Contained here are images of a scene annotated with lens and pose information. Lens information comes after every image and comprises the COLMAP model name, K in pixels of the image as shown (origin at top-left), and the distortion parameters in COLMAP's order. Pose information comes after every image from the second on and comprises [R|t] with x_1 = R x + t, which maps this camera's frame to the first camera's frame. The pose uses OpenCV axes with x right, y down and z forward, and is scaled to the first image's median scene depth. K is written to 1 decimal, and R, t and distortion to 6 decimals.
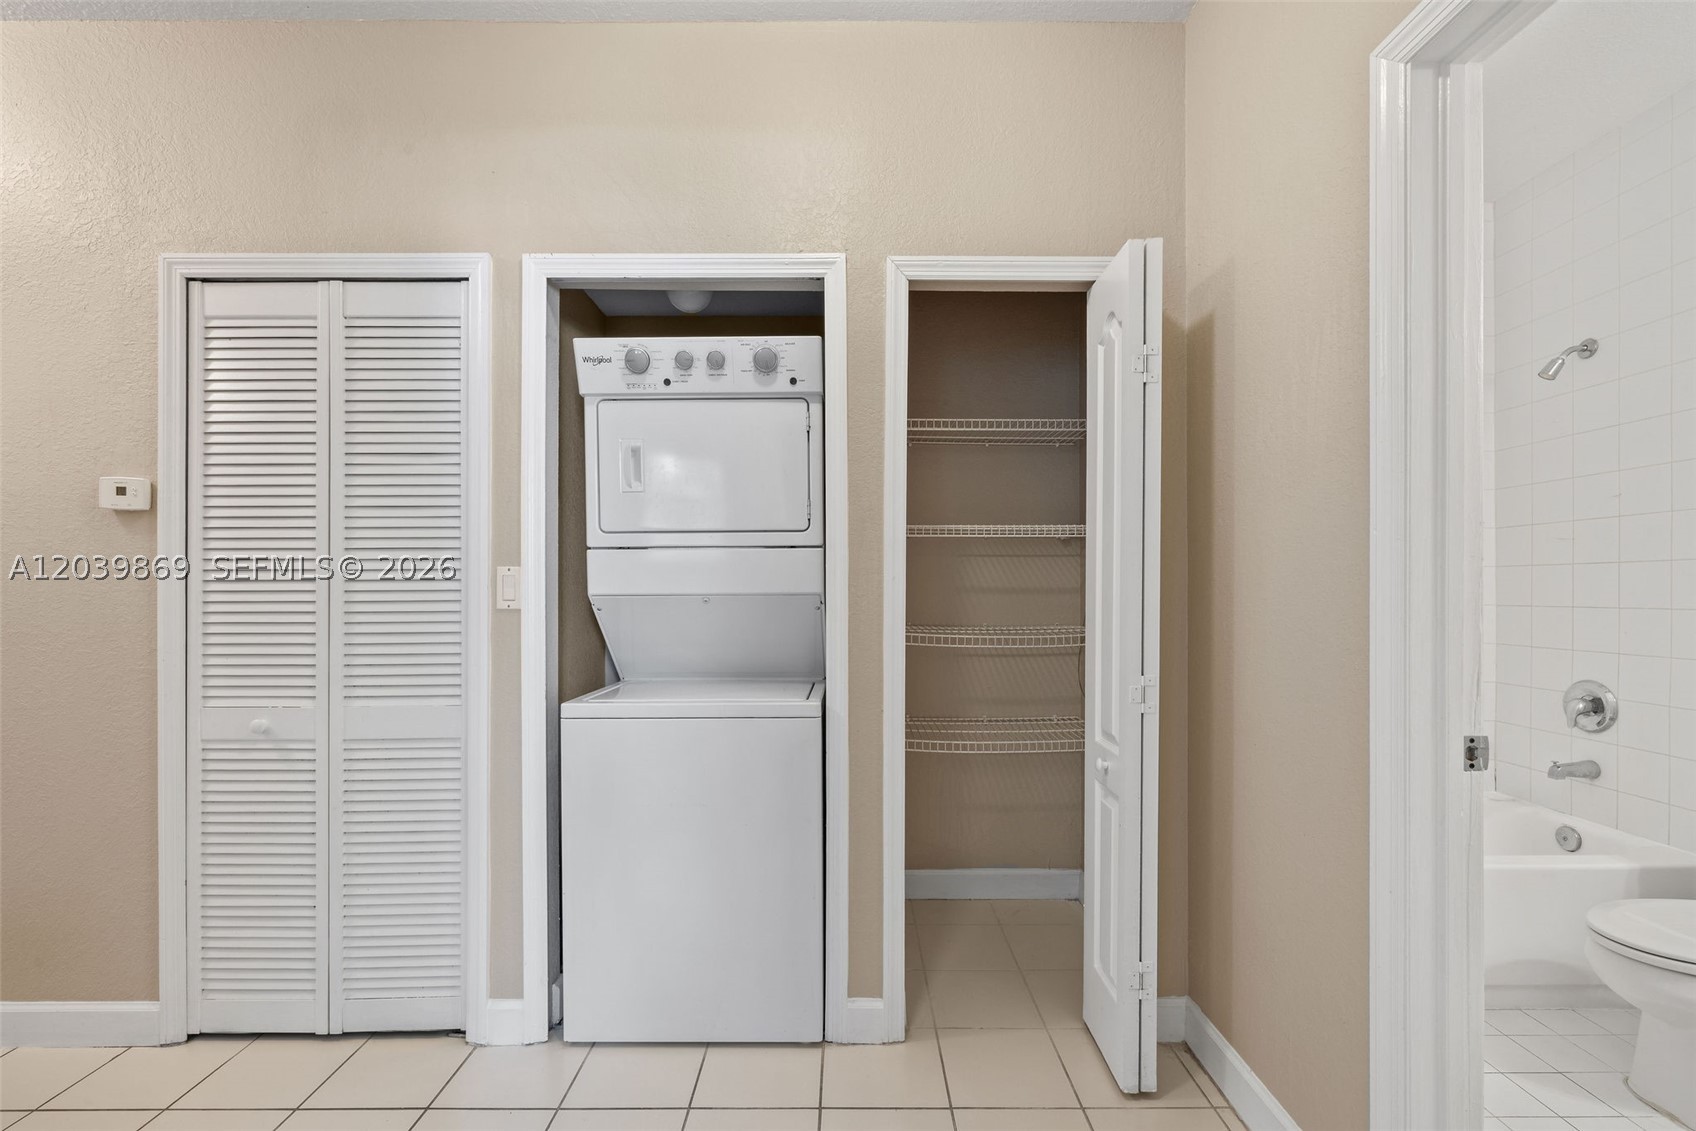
lens RADIAL K [[719.1, 0, 849.2], [0, 719.1, 594.2], [0, 0, 1]] dist [-0.001946, 0.001367]
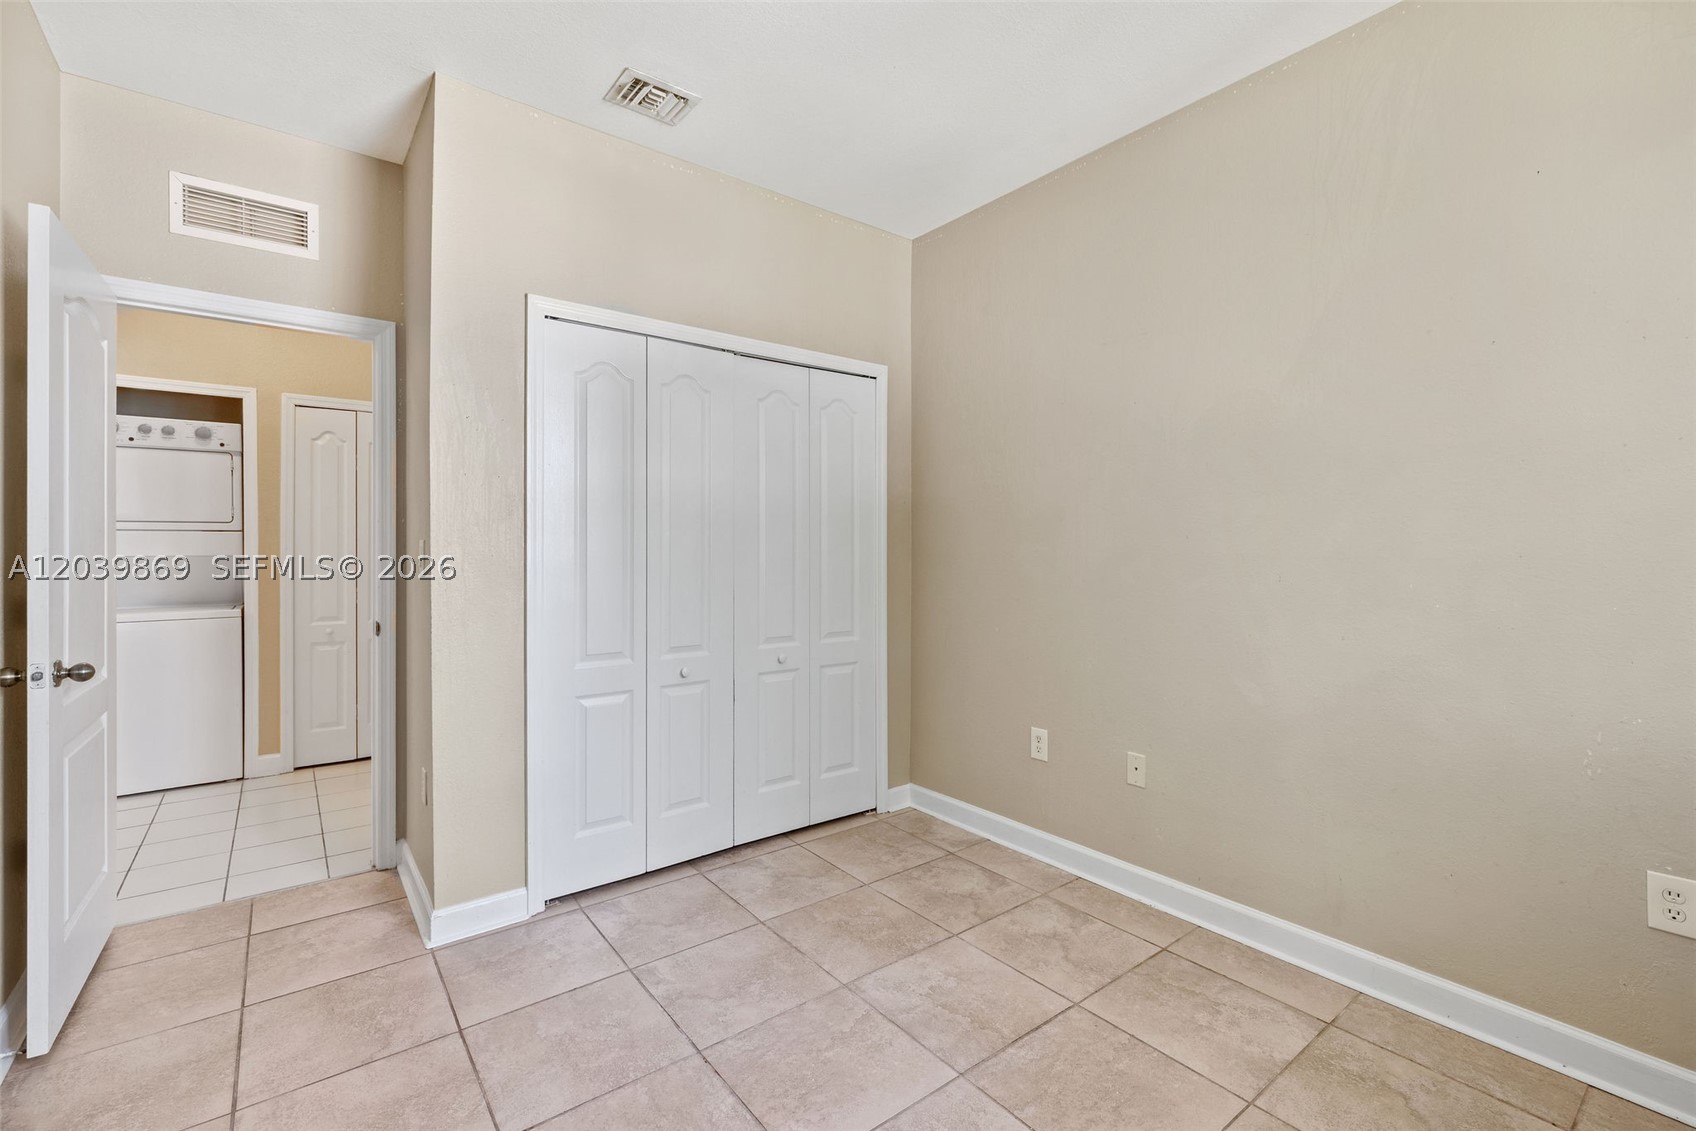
lens RADIAL K [[719.1, 0, 825.6], [0, 719.1, 553.0], [0, 0, 1]] dist [-0.001946, 0.001367]
pose [[0.795205, -0.000991, 0.606340, 0.040004], [0.002730, 0.999994, -0.001947, 0.000530], [-0.606334, 0.003204, 0.795203, -1.503211]]
